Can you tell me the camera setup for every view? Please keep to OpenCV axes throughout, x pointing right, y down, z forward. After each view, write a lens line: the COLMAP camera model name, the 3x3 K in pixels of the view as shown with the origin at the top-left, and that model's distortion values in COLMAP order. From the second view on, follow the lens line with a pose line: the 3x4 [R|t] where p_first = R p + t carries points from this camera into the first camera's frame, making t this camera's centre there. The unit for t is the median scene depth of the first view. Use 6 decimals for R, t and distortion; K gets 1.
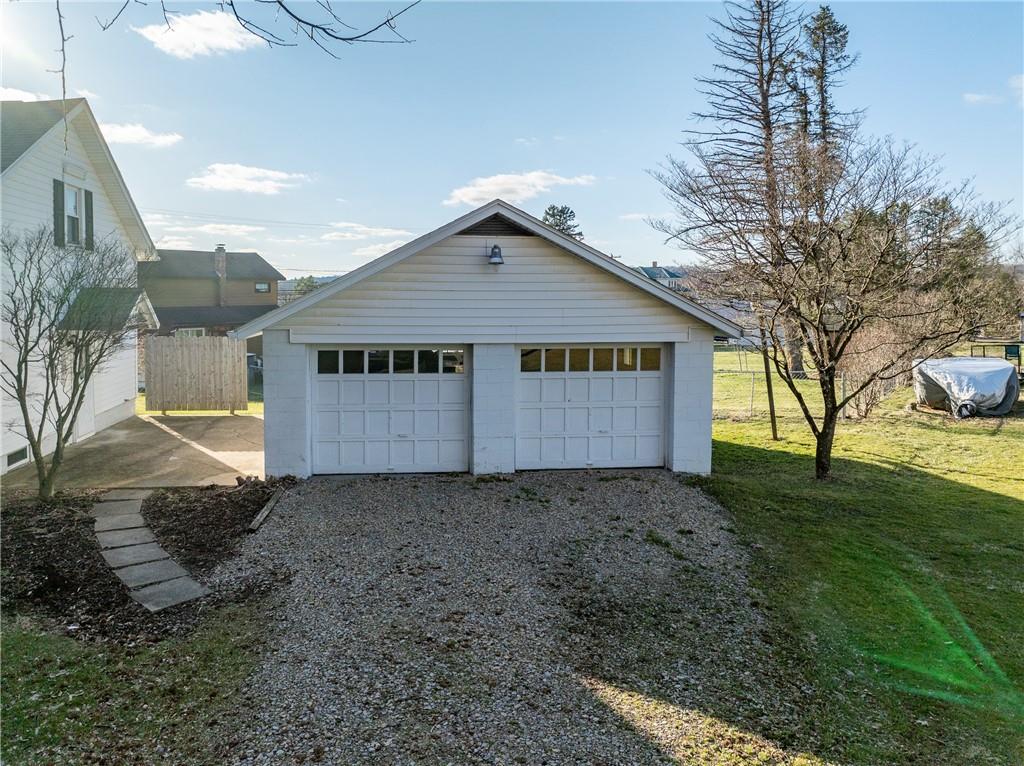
lens RADIAL K [[722.8, 0, 518.0], [0, 722.8, 380.0], [0, 0, 1]] dist [-0.033499, 0.000792]
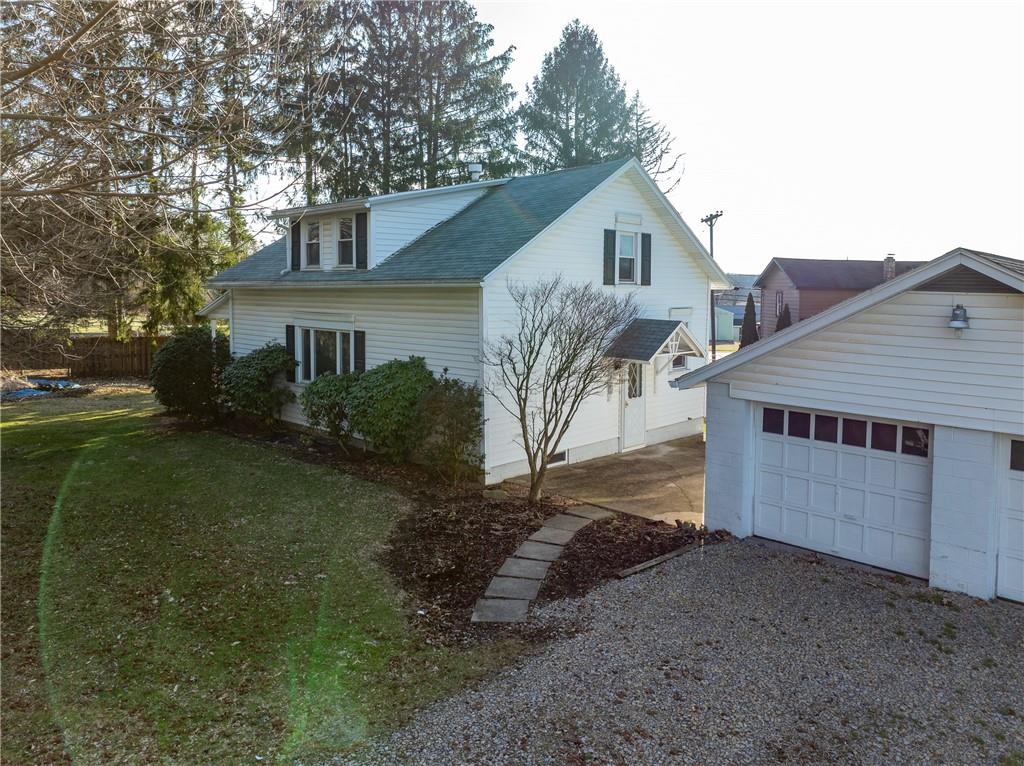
lens RADIAL K [[758.3, 0, 512.0], [0, 758.3, 383.0], [0, 0, 1]] dist [-0.037407, -0.000258]
pose [[0.638330, 0.102656, -0.762887, 0.348128], [-0.110849, 0.992997, 0.040869, -0.101795], [0.761739, 0.058477, 0.645239, 0.147983]]
